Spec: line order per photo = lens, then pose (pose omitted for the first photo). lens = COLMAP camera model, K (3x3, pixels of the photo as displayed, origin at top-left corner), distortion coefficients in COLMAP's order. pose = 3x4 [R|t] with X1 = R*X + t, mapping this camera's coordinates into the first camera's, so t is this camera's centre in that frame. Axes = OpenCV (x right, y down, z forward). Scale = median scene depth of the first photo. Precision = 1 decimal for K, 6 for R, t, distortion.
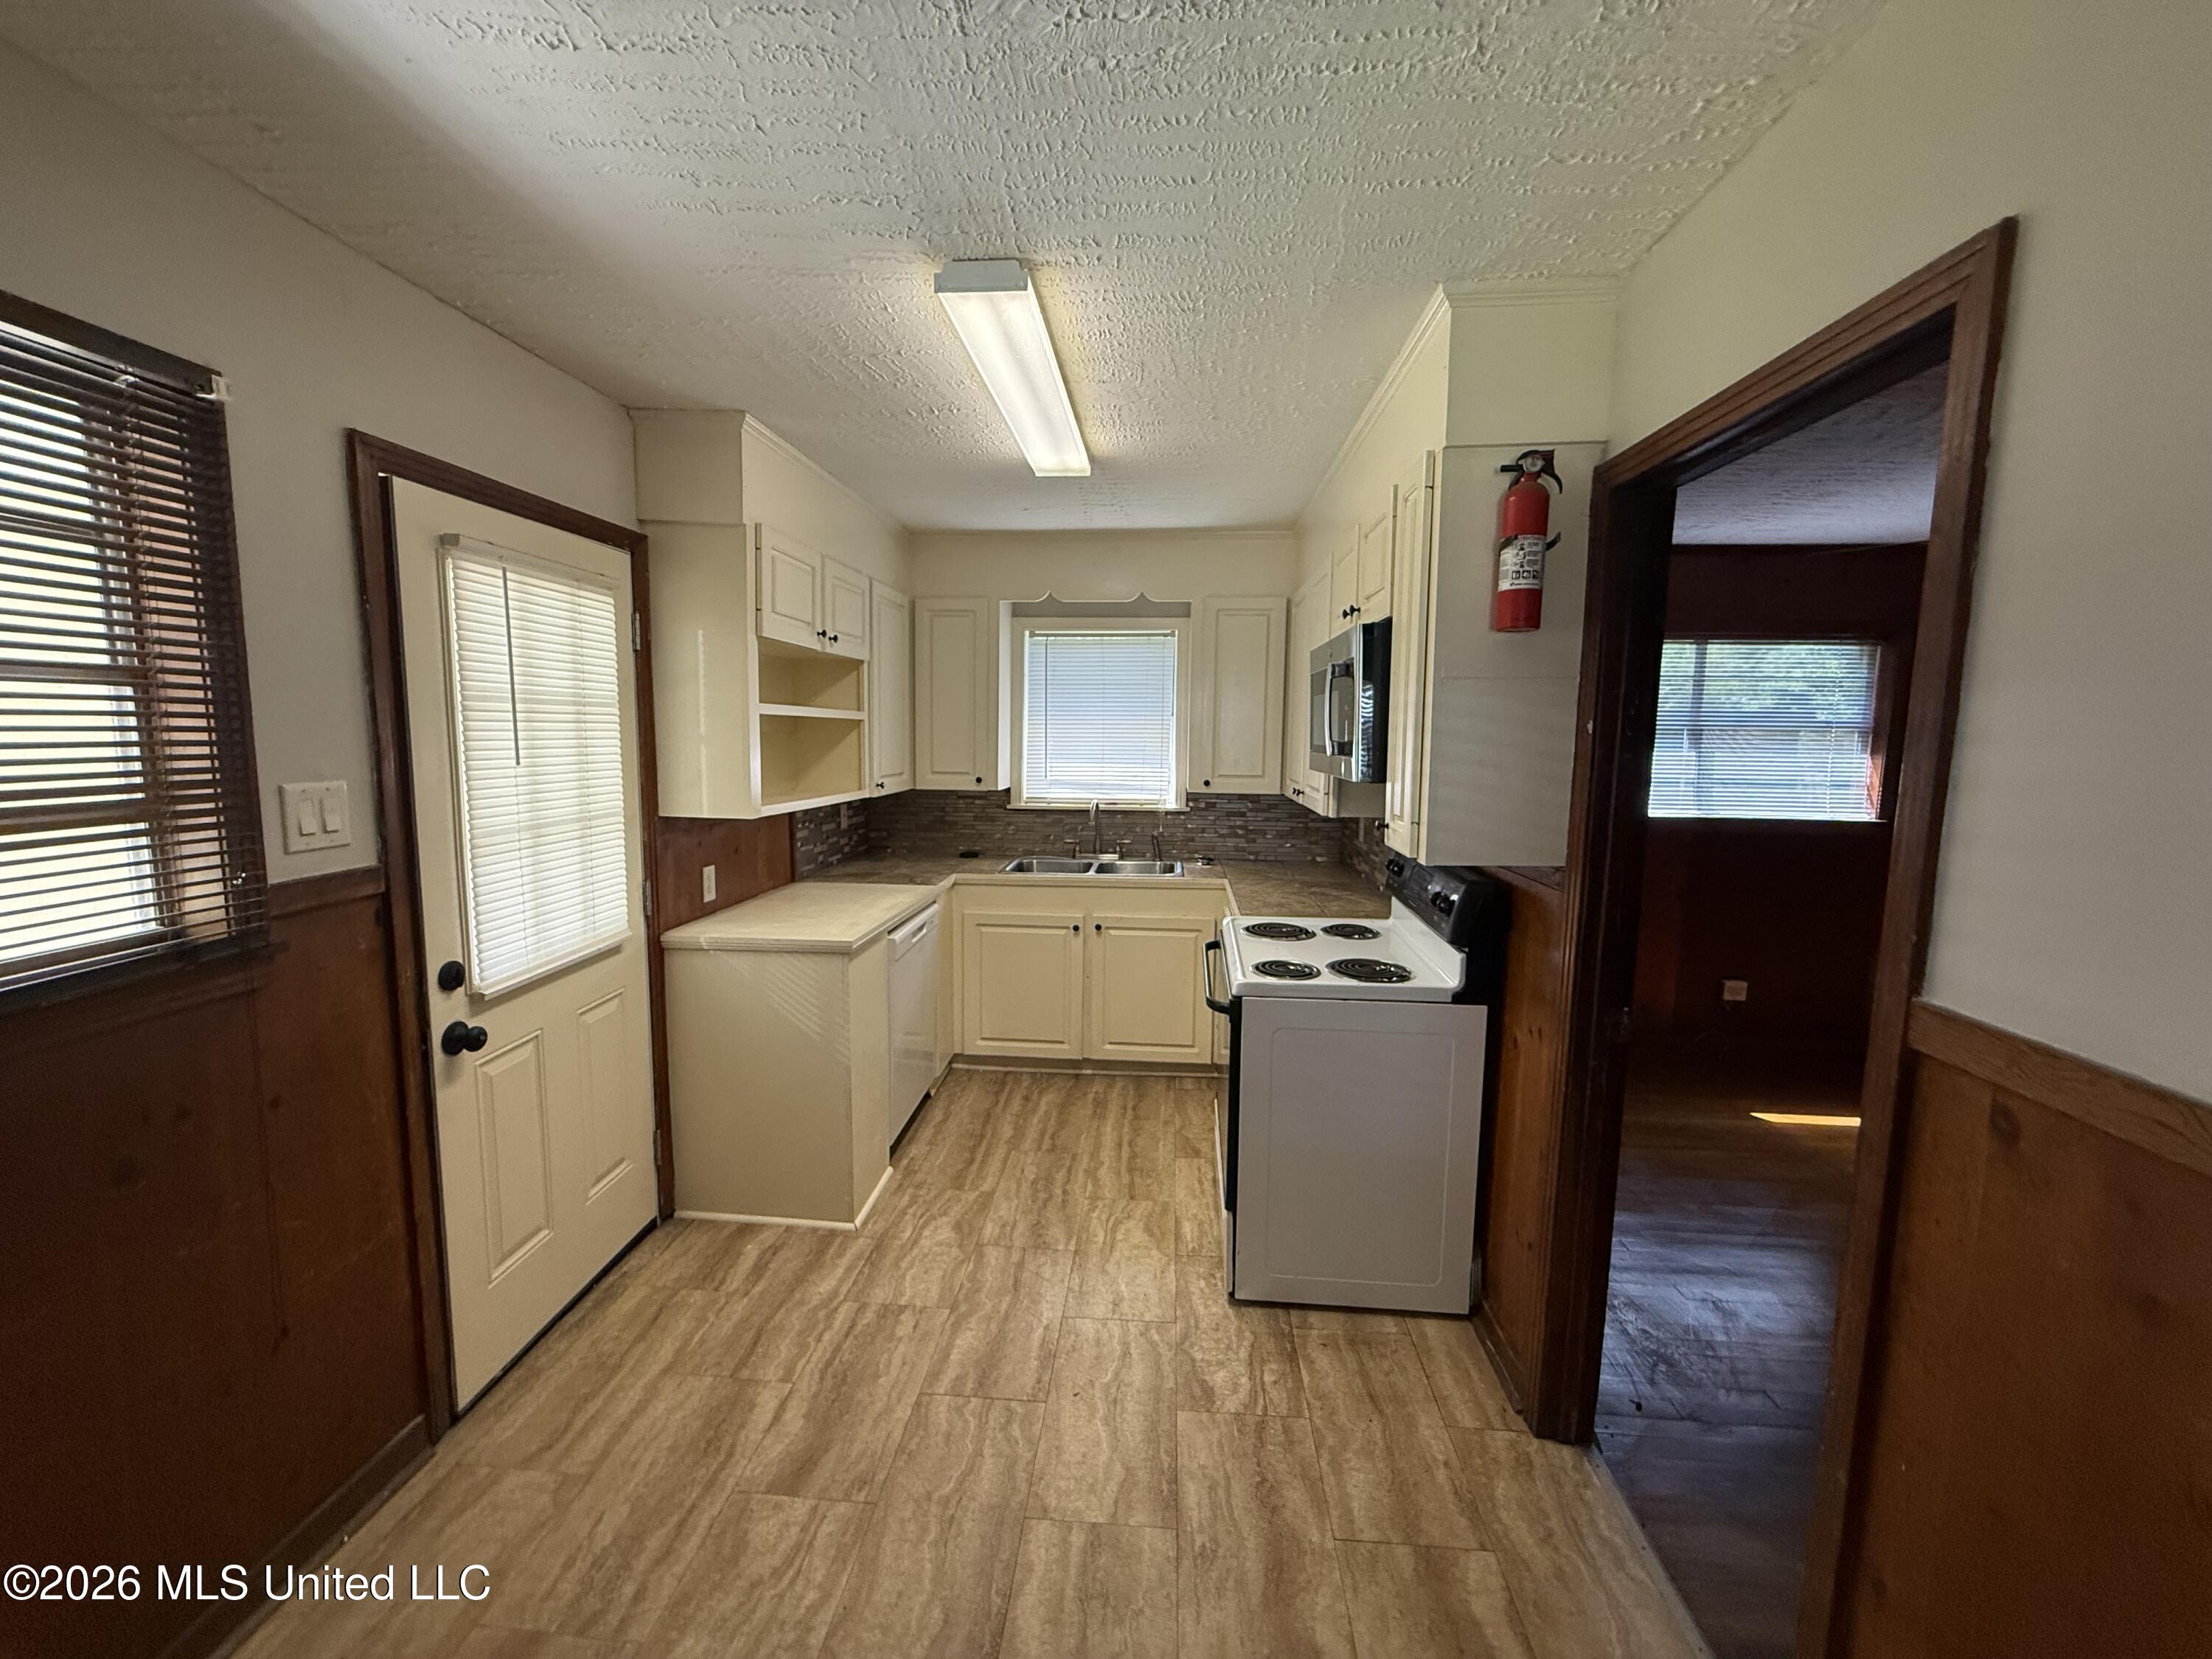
lens RADIAL K [[880.4, 0, 1103.6], [0, 880.4, 829.5], [0, 0, 1]] dist [-0.001592, -0.000429]
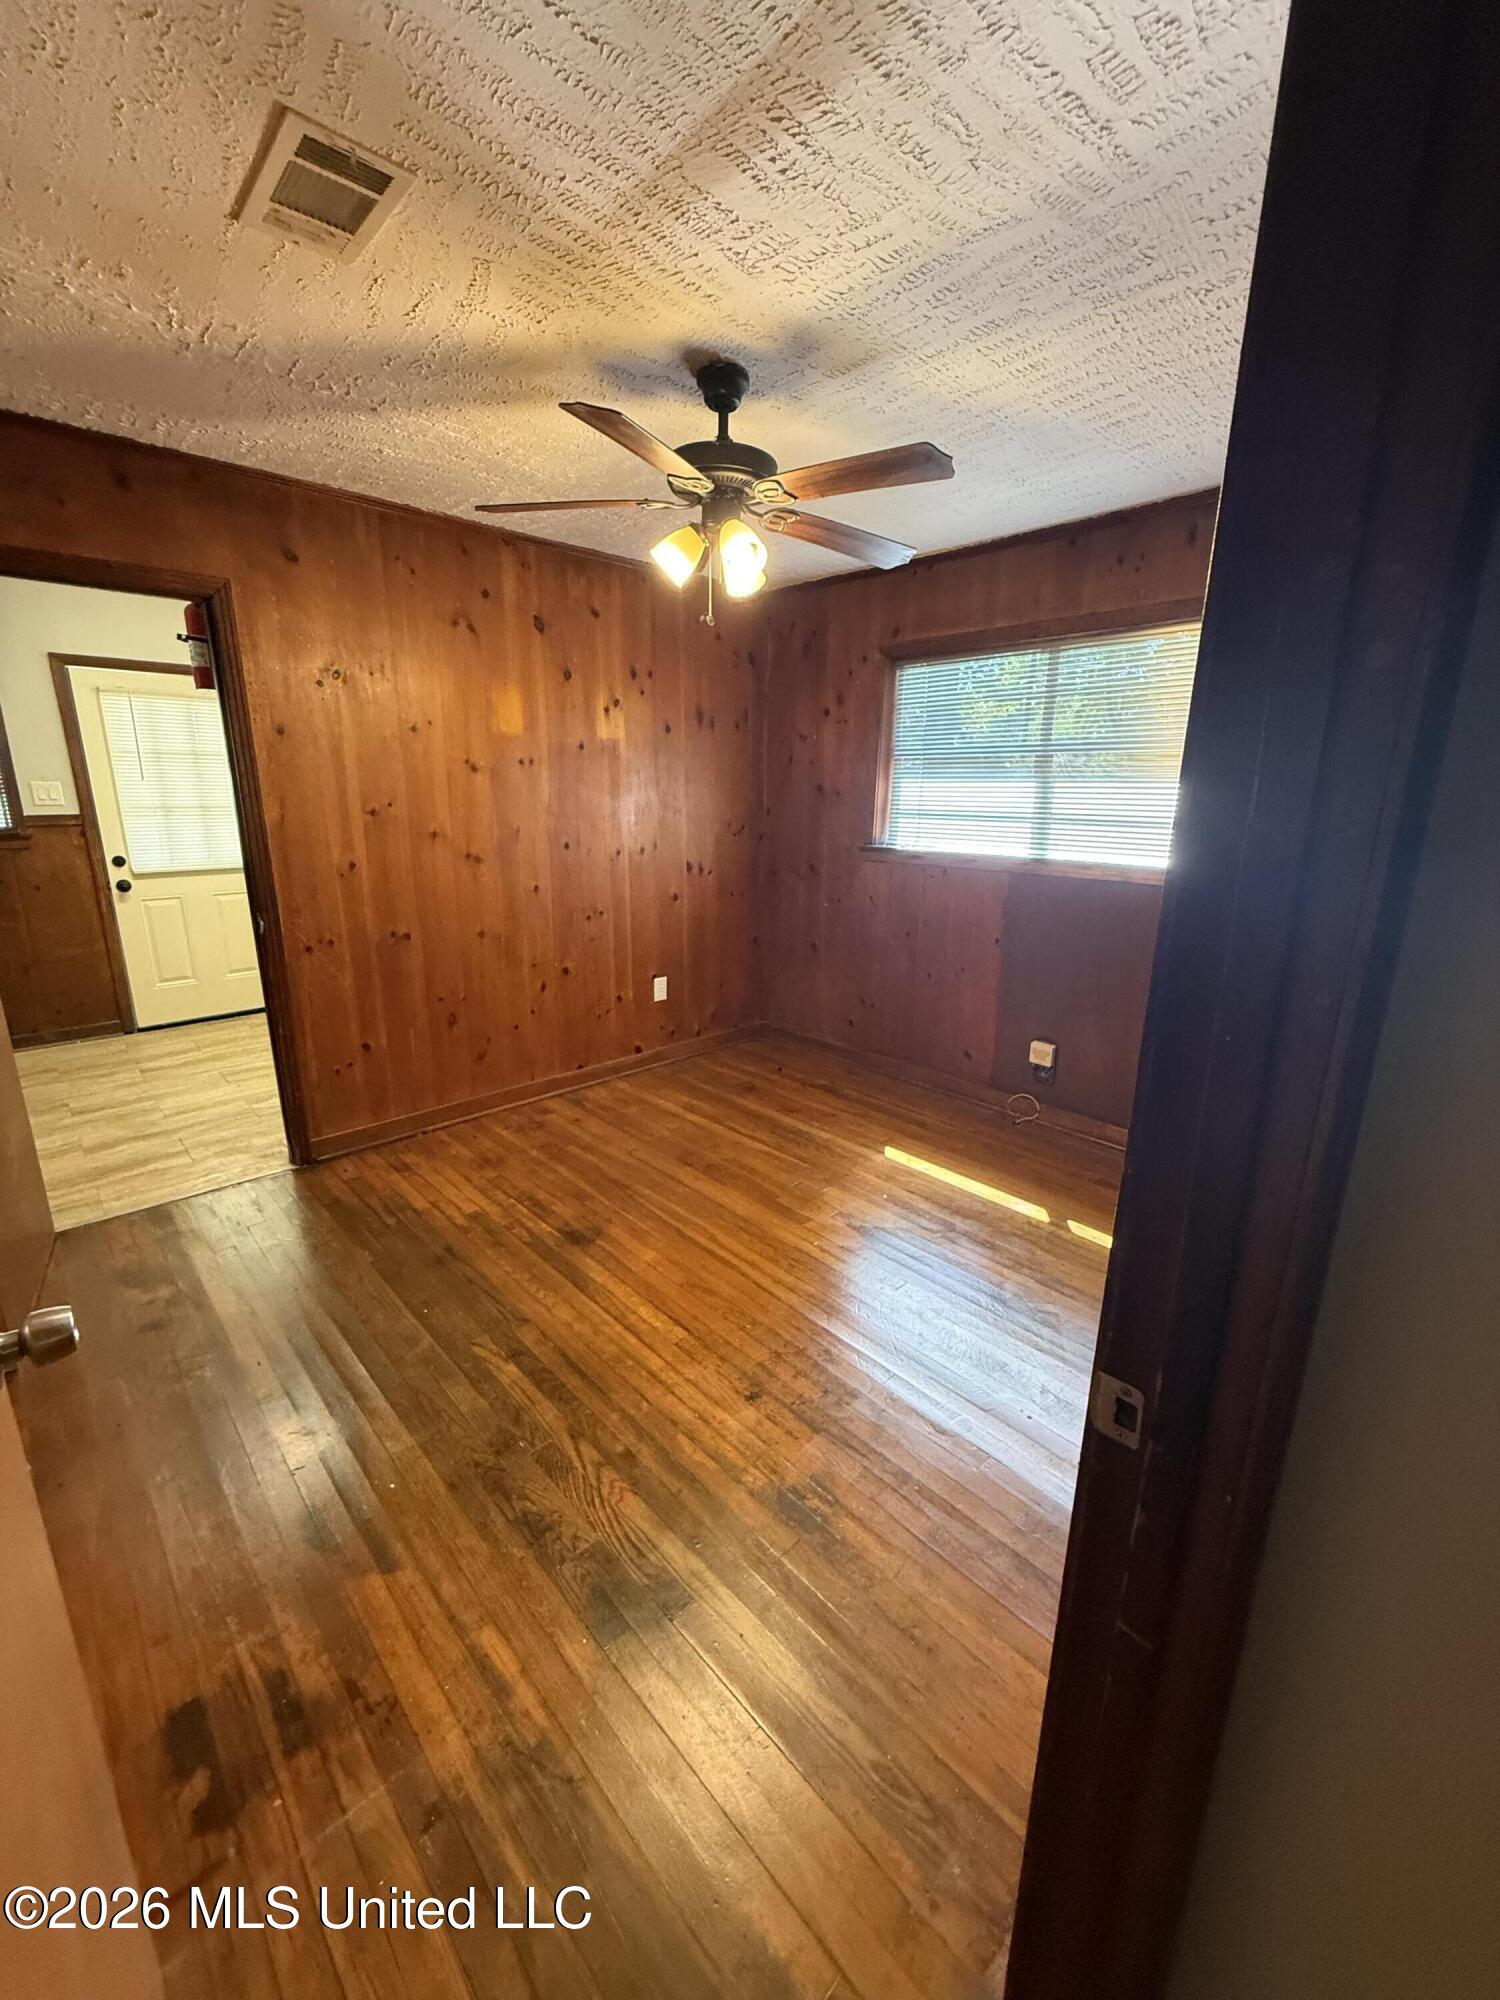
lens RADIAL K [[796.0, 0, 750.0], [0, 796.0, 1000.0], [0, 0, 1]] dist [-0.001592, -0.000429]
pose [[0.745604, 0.166357, -0.645290, 2.090670], [-0.075920, 0.983240, 0.165758, 0.034327], [0.662050, -0.074600, 0.745738, 0.410008]]
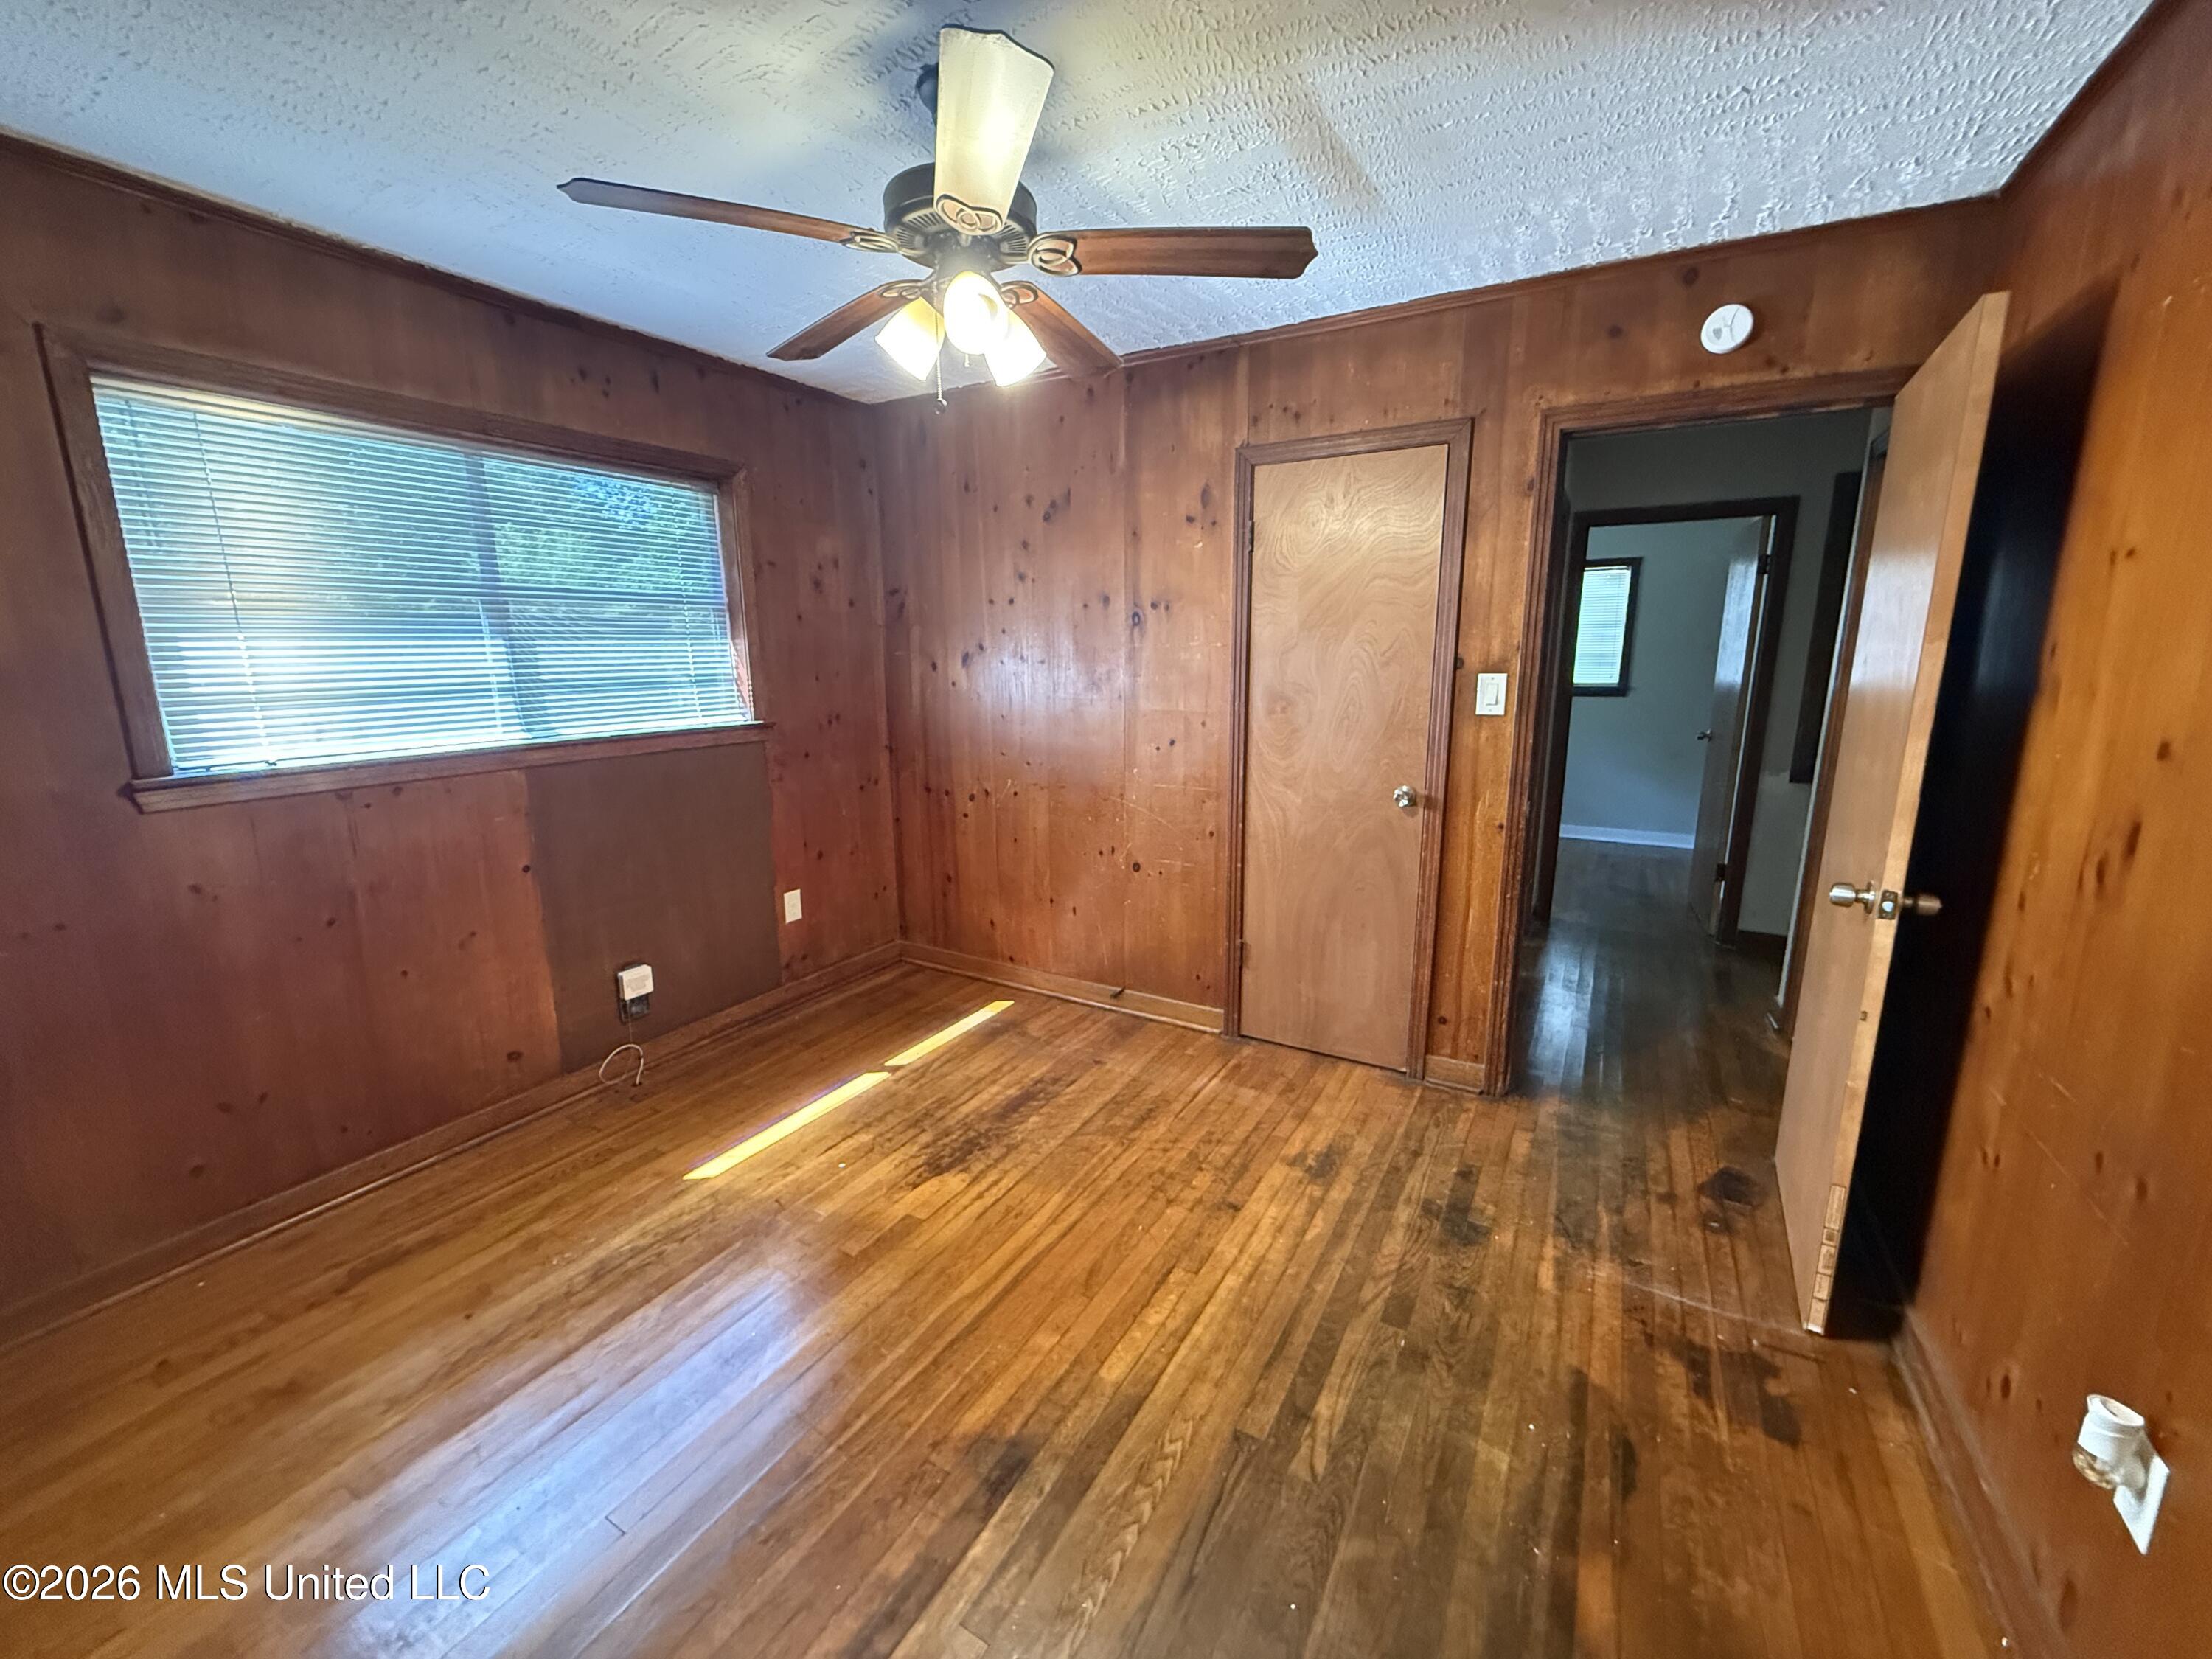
lens RADIAL K [[880.4, 0, 1103.6], [0, 880.4, 829.5], [0, 0, 1]] dist [-0.001592, -0.000429]
pose [[0.431141, -0.199482, 0.879957, 0.584679], [0.114050, 0.979480, 0.166164, -0.022005], [-0.895047, 0.028719, 0.445045, 0.720650]]
